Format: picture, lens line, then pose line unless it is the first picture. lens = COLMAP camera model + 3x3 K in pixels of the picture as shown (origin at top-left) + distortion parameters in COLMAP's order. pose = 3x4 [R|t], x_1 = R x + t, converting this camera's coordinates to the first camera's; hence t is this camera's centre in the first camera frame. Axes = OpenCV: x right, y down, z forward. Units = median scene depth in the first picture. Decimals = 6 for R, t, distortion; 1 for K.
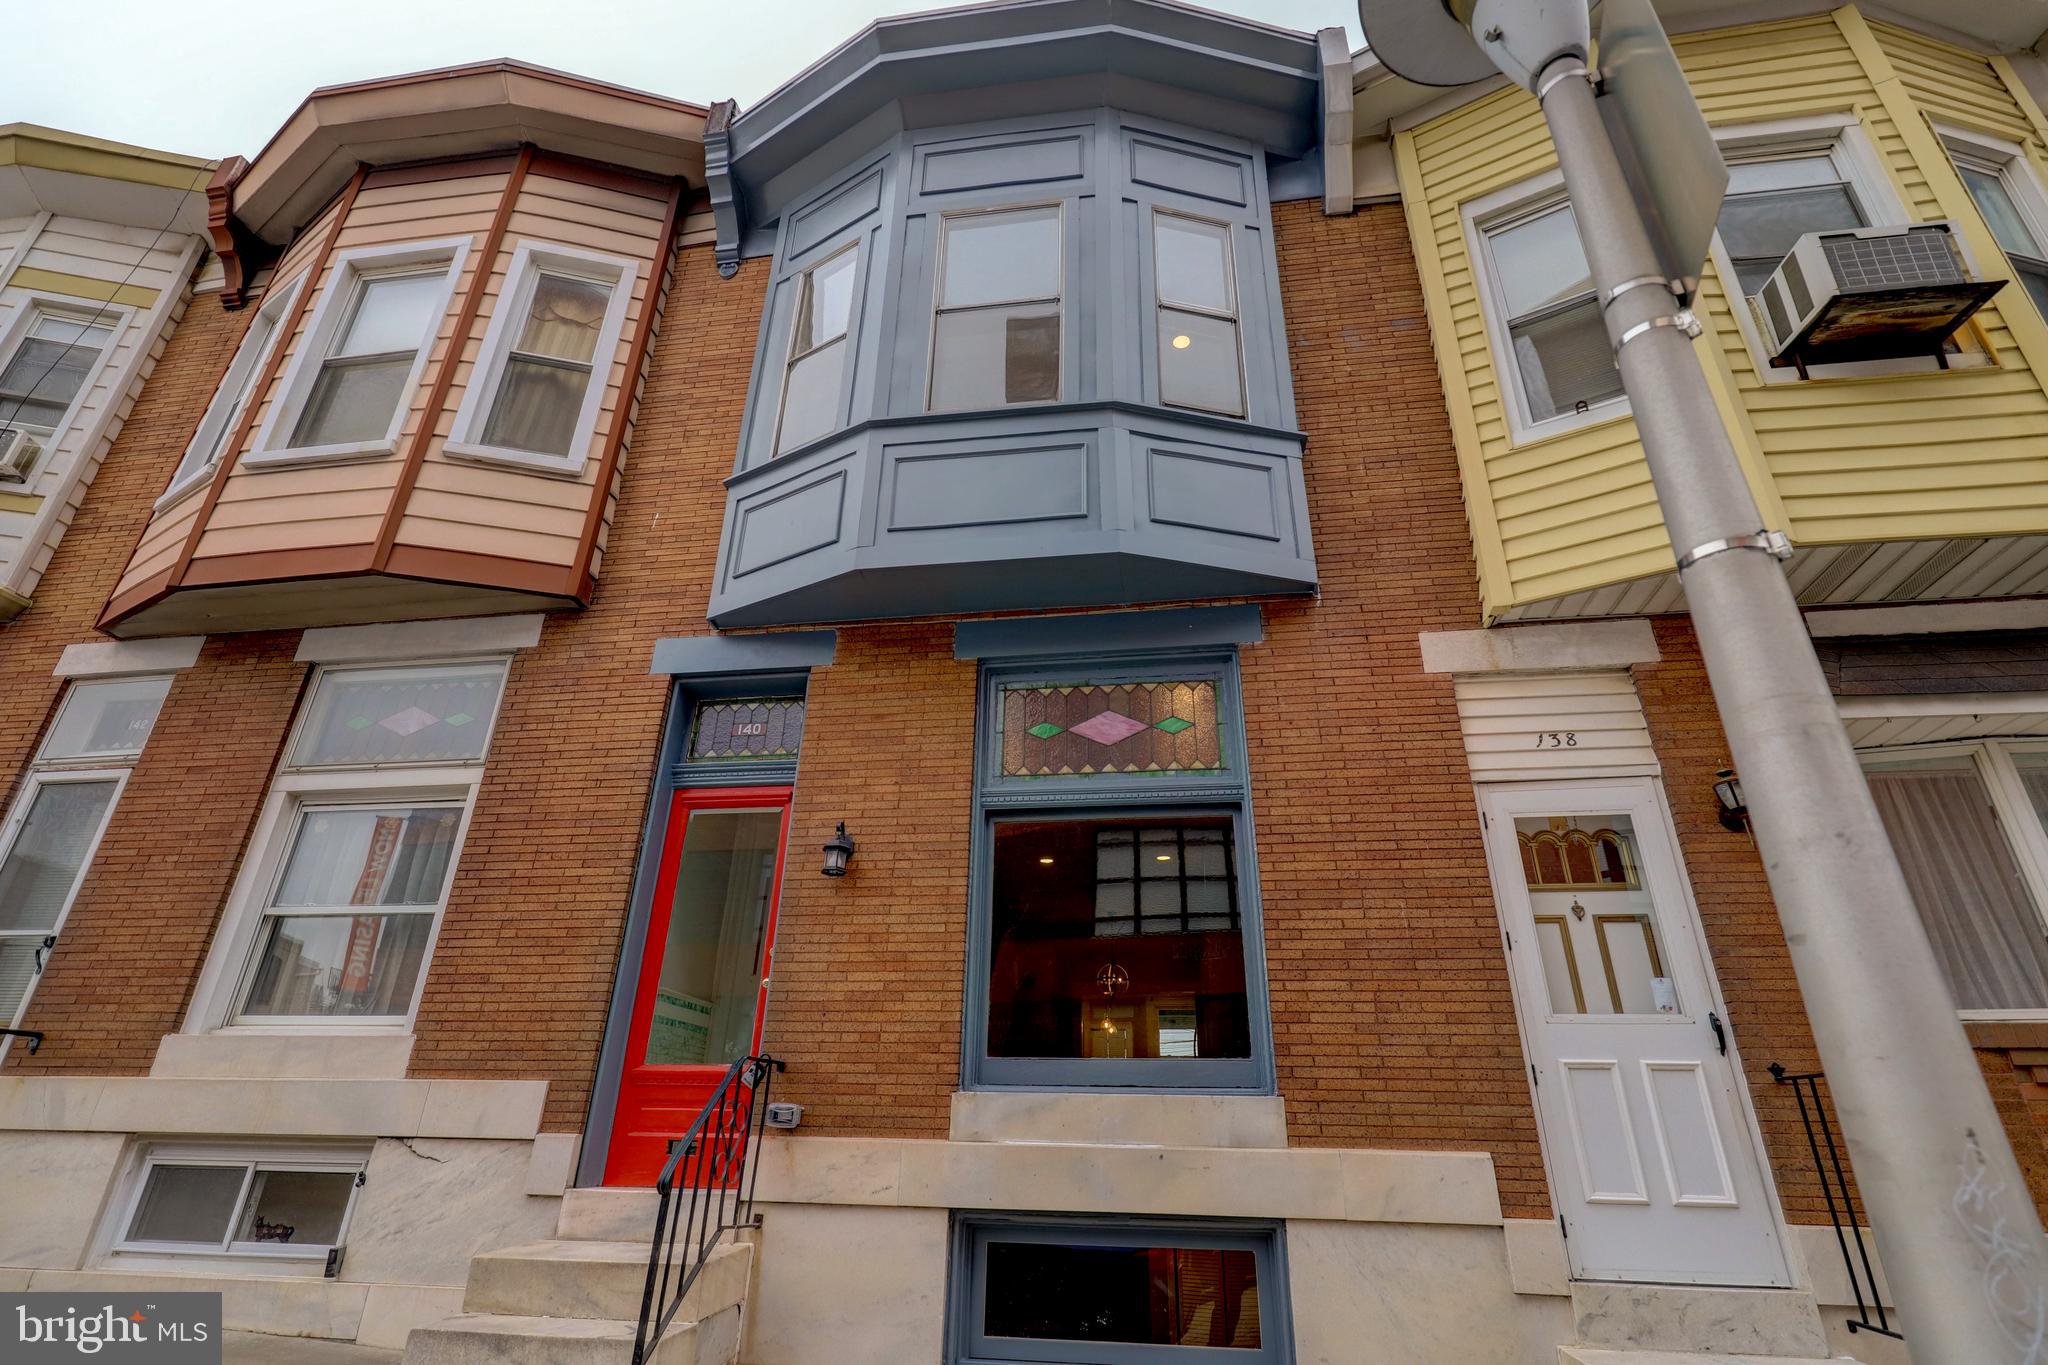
lens RADIAL K [[882.3, 0, 1024.0], [0, 882.3, 682.5], [0, 0, 1]] dist [0.000120, 0.000294]
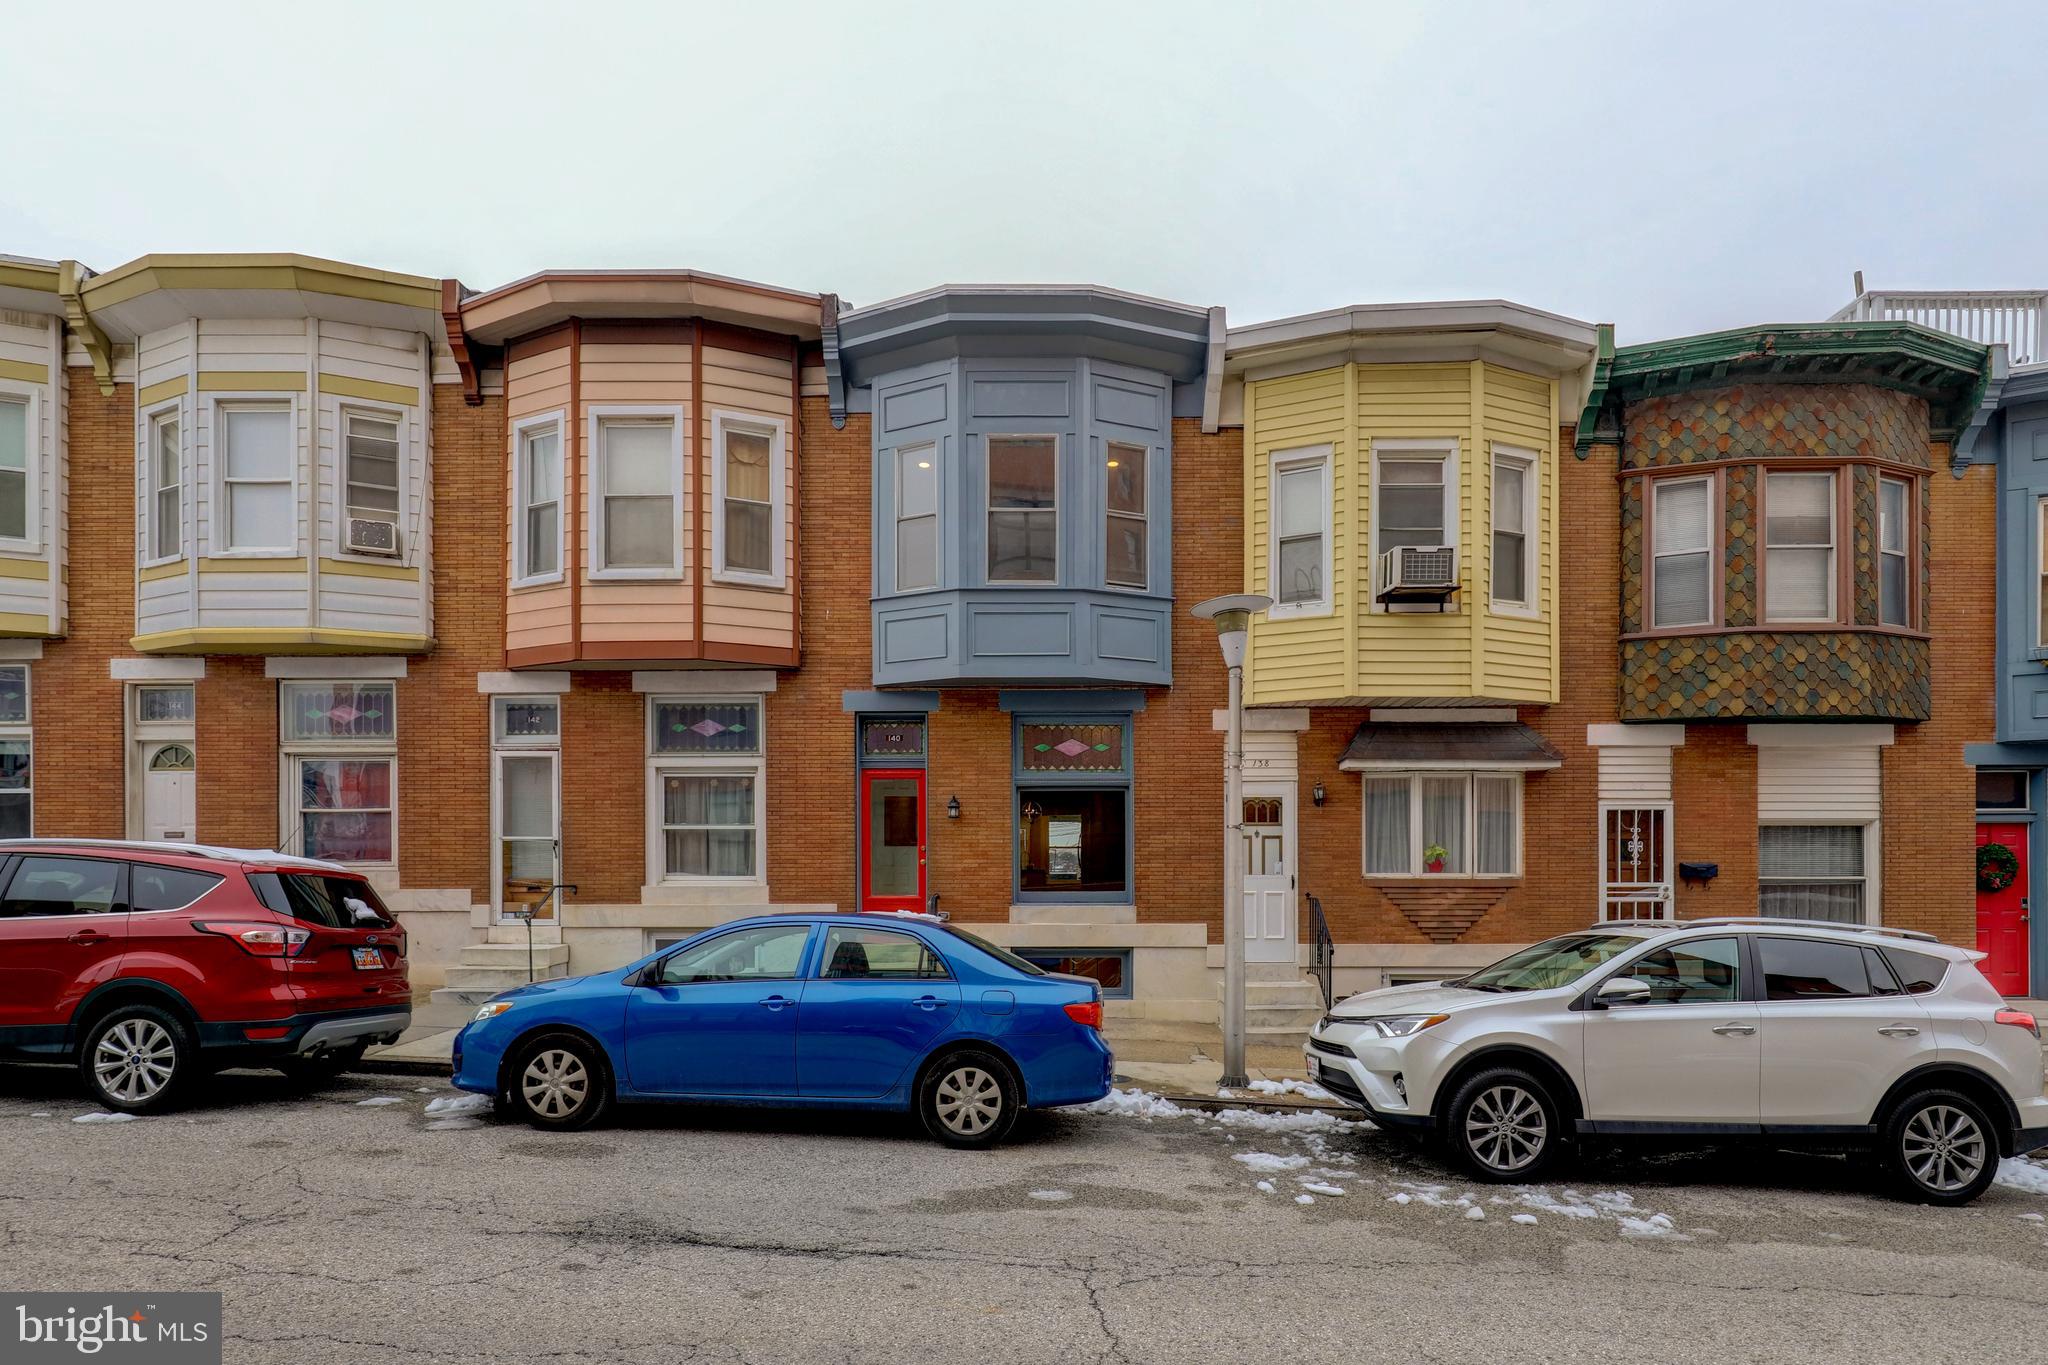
lens RADIAL K [[943.8, 0, 1026.9], [0, 943.8, 686.7], [0, 0, 1]] dist [0.001326, -0.000012]
pose [[0.987498, 0.015536, 0.156866, -0.374400], [-0.057431, 0.962193, 0.266244, -0.693795], [-0.146799, -0.271924, 0.951056, -1.132374]]
